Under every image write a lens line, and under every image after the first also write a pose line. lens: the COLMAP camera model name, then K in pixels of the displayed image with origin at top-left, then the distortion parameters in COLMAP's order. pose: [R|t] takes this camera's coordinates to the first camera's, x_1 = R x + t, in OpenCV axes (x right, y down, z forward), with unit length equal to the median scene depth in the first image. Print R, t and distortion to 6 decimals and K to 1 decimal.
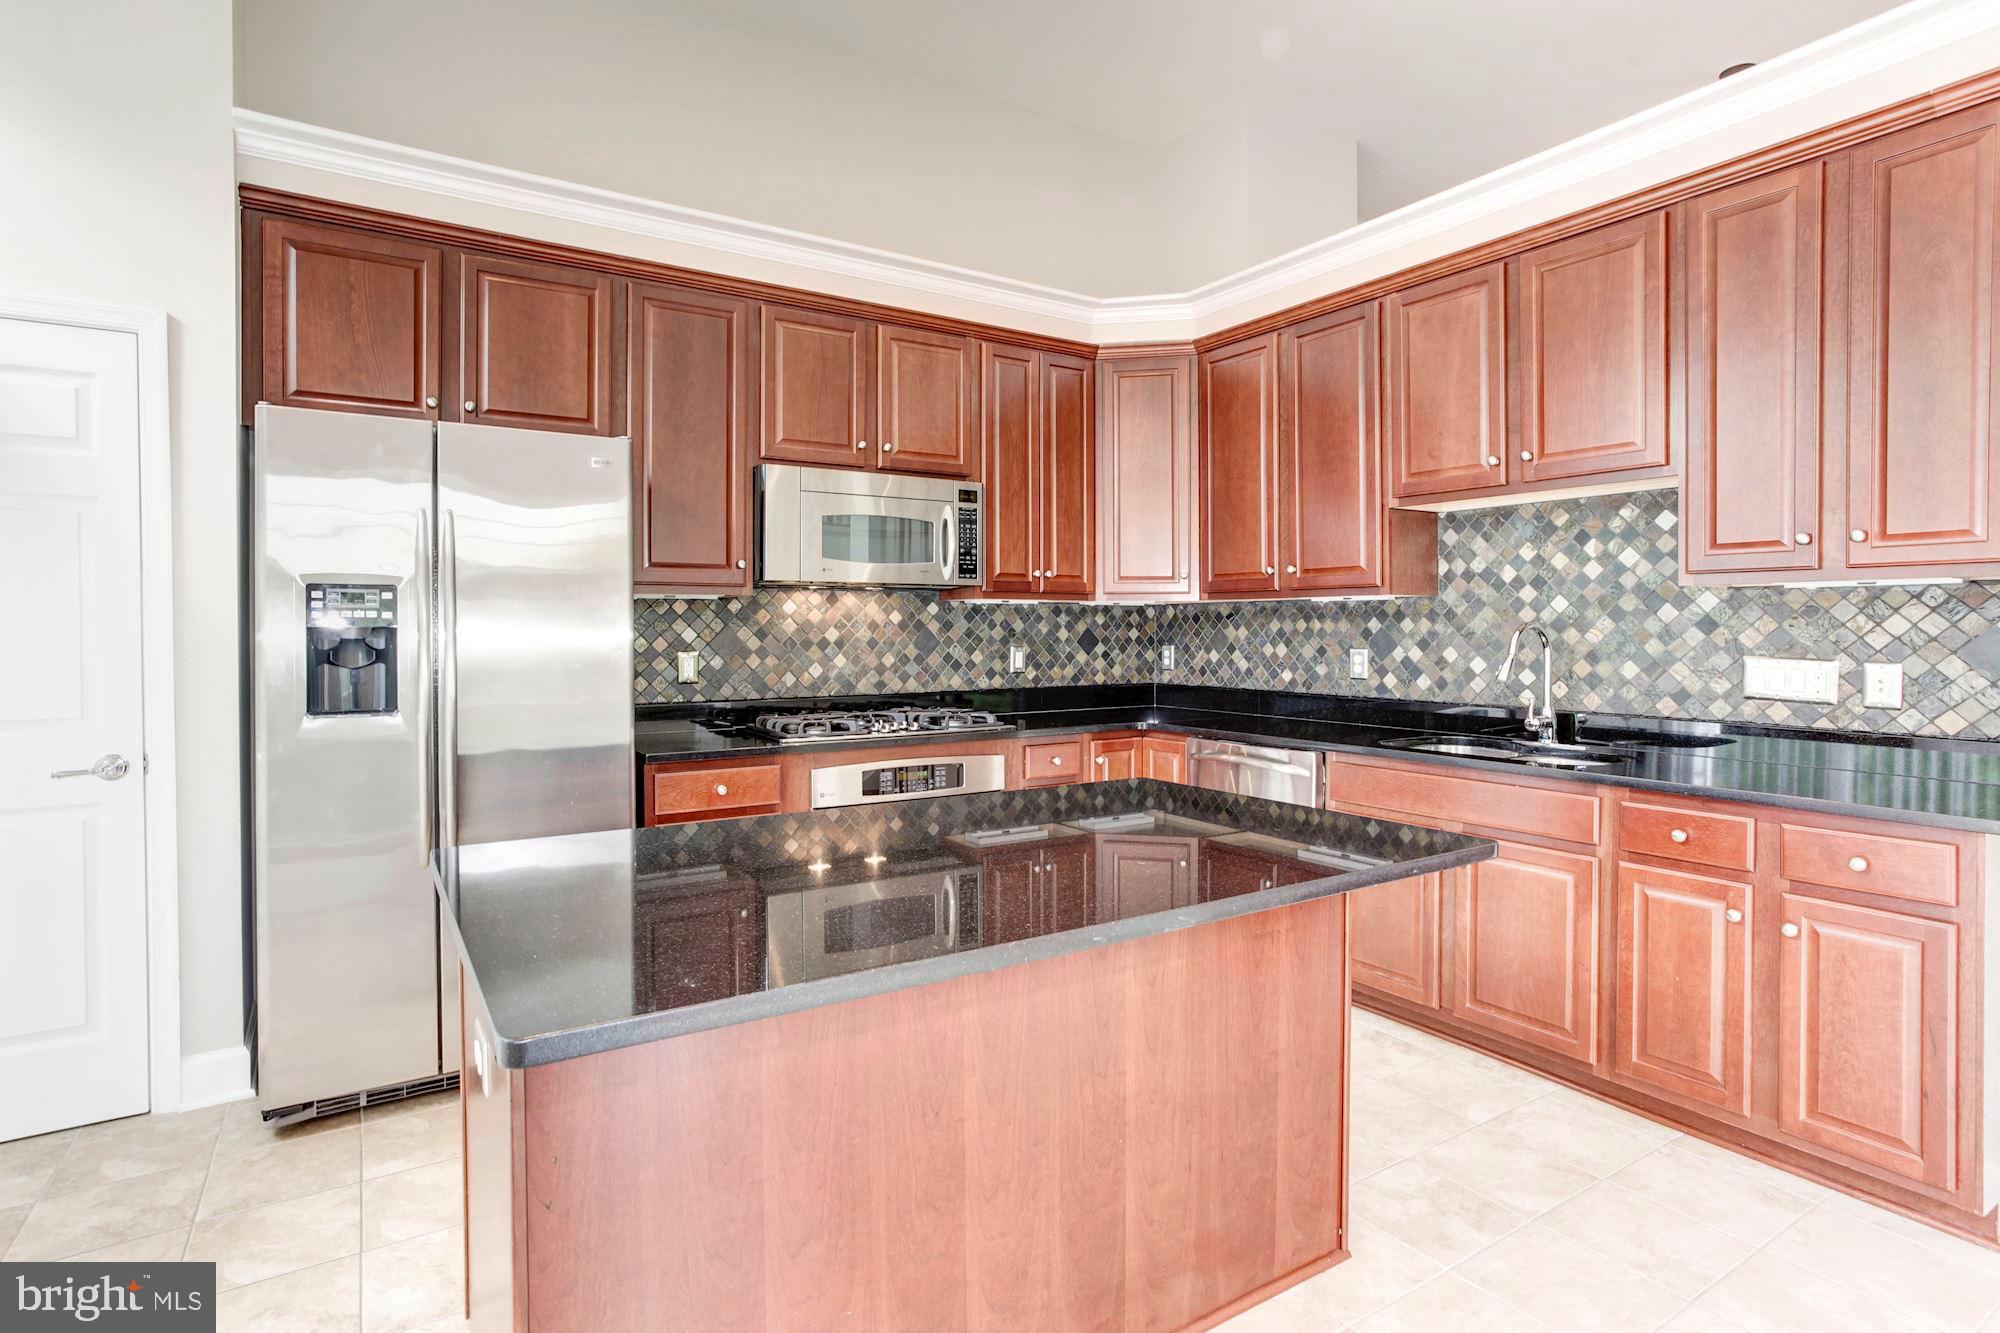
lens RADIAL K [[992.6, 0, 982.4], [0, 992.6, 638.9], [0, 0, 1]] dist [-0.050418, 0.033788]
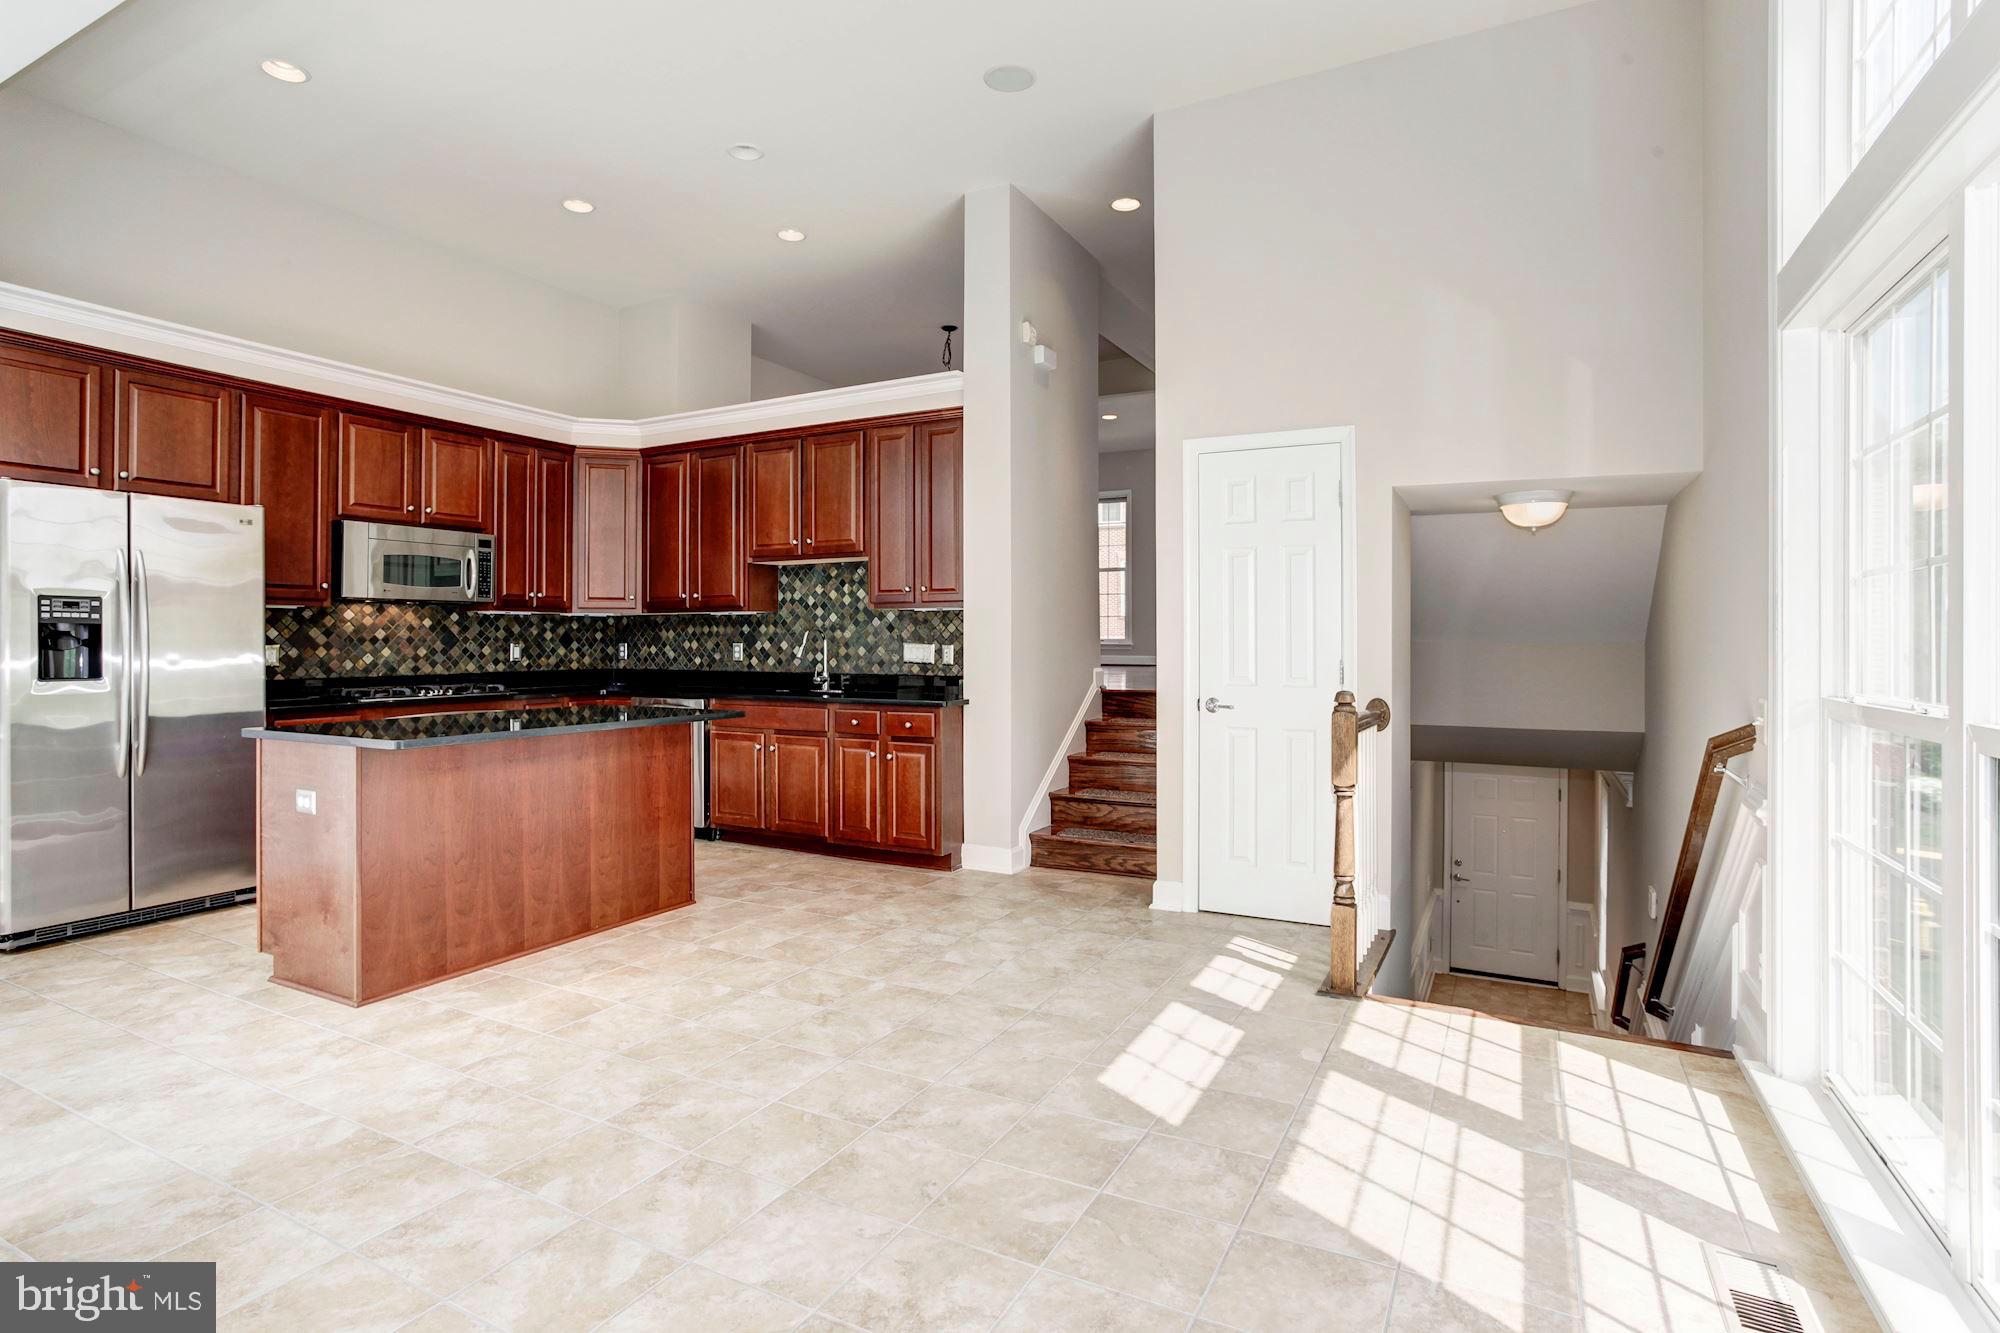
lens RADIAL K [[1020.4, 0, 977.5], [0, 1020.4, 632.1], [0, 0, 1]] dist [-0.048467, 0.032394]
pose [[0.877188, 0.003762, 0.480132, -0.101433], [0.006393, 0.999789, -0.019513, 0.029778], [-0.480104, 0.020186, 0.876979, -0.775771]]
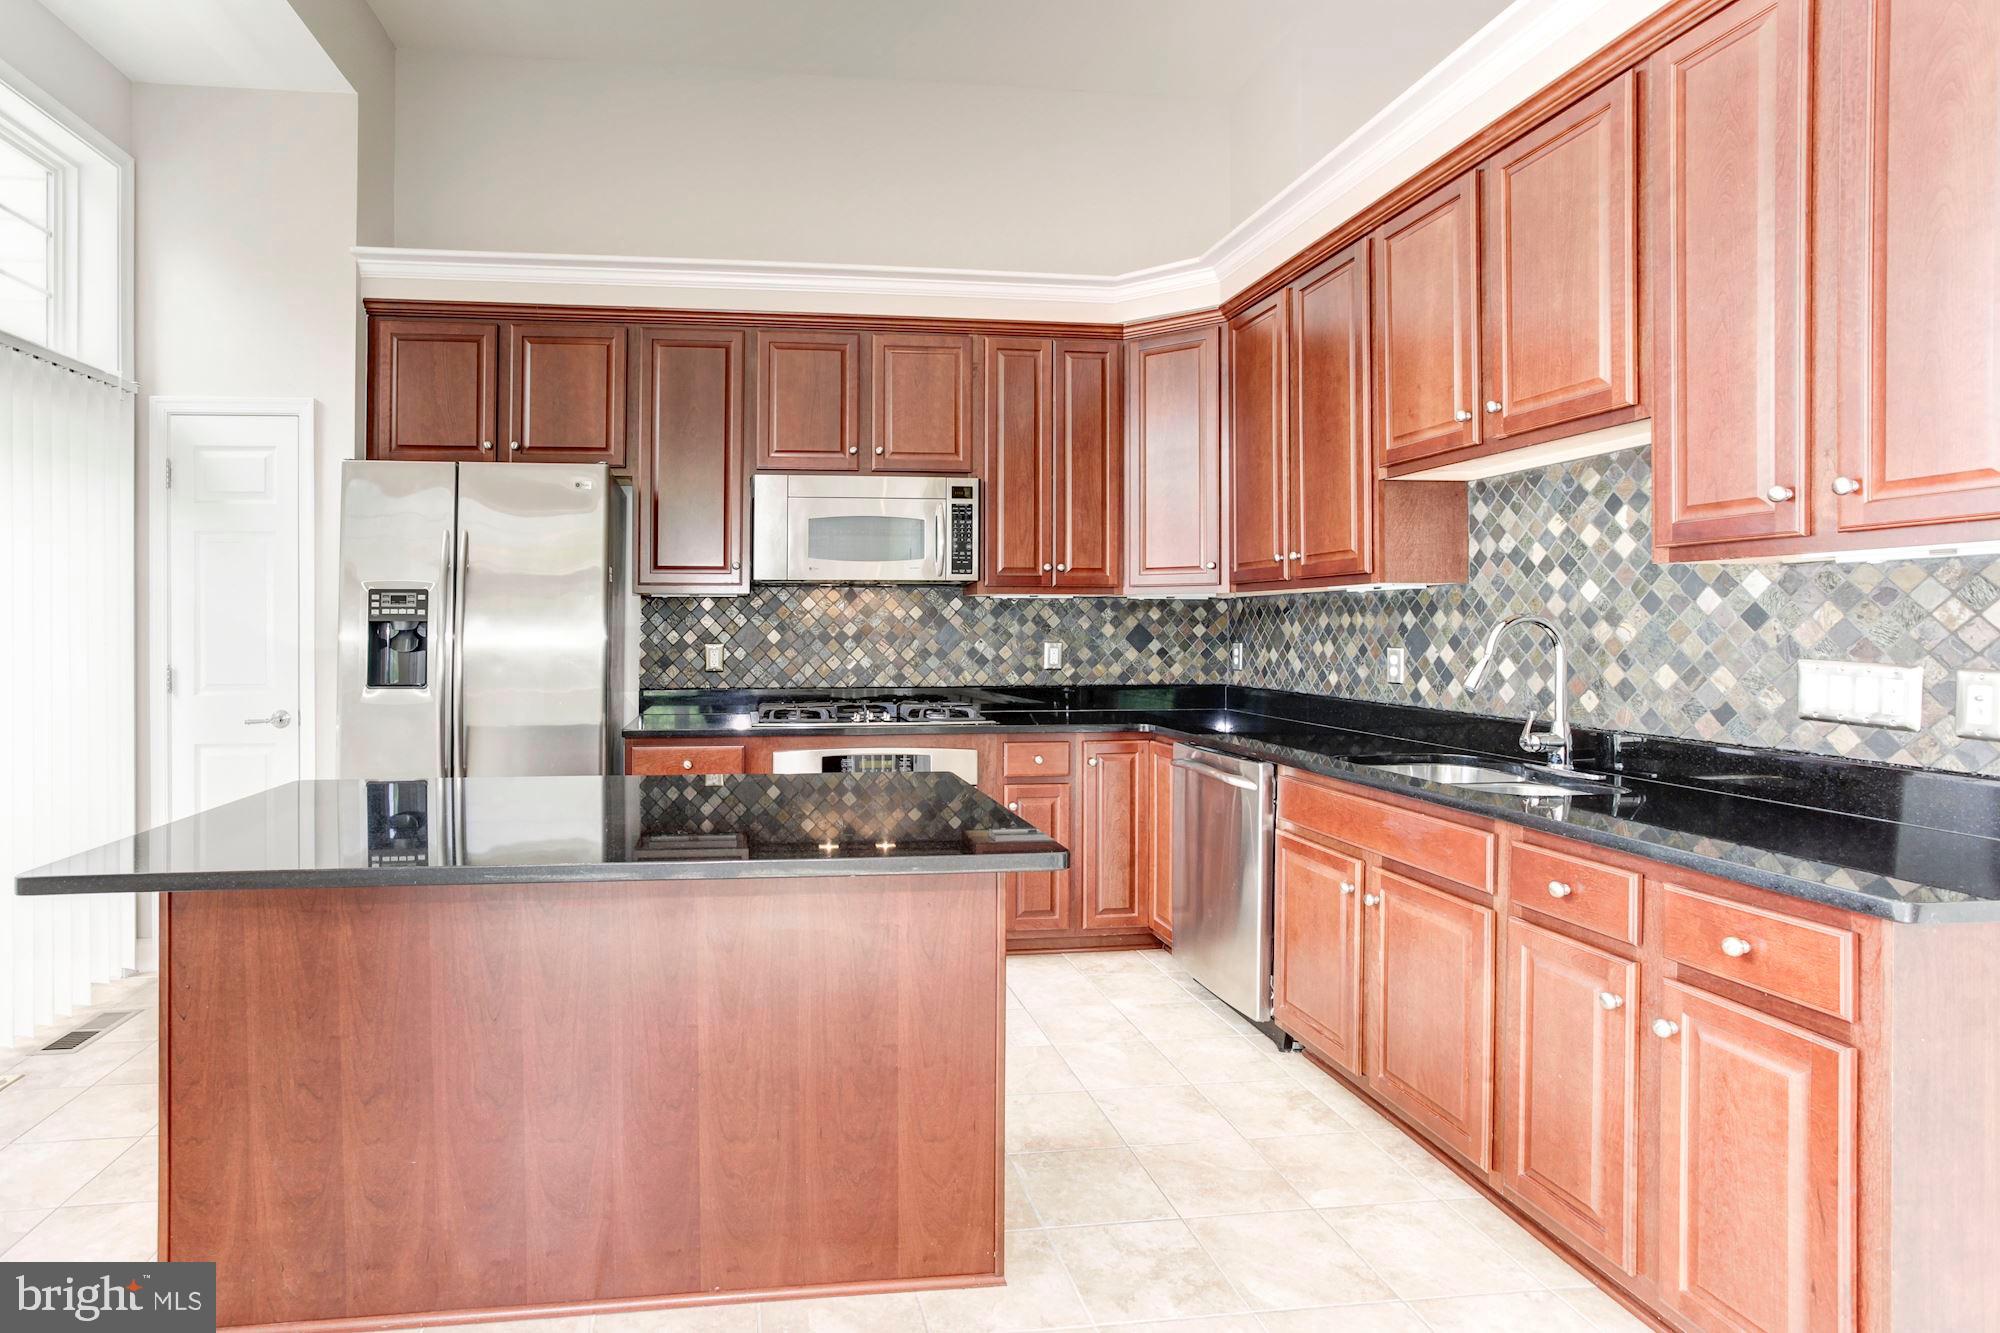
lens RADIAL K [[1014.2, 0, 877.9], [0, 1014.2, 628.2], [0, 0, 1]] dist [-0.047493, 0.026450]
pose [[0.900147, 0.001767, -0.435582, 0.381355], [-0.006229, 0.999942, -0.008818, 0.004059], [0.435541, 0.010651, 0.900106, 0.038635]]
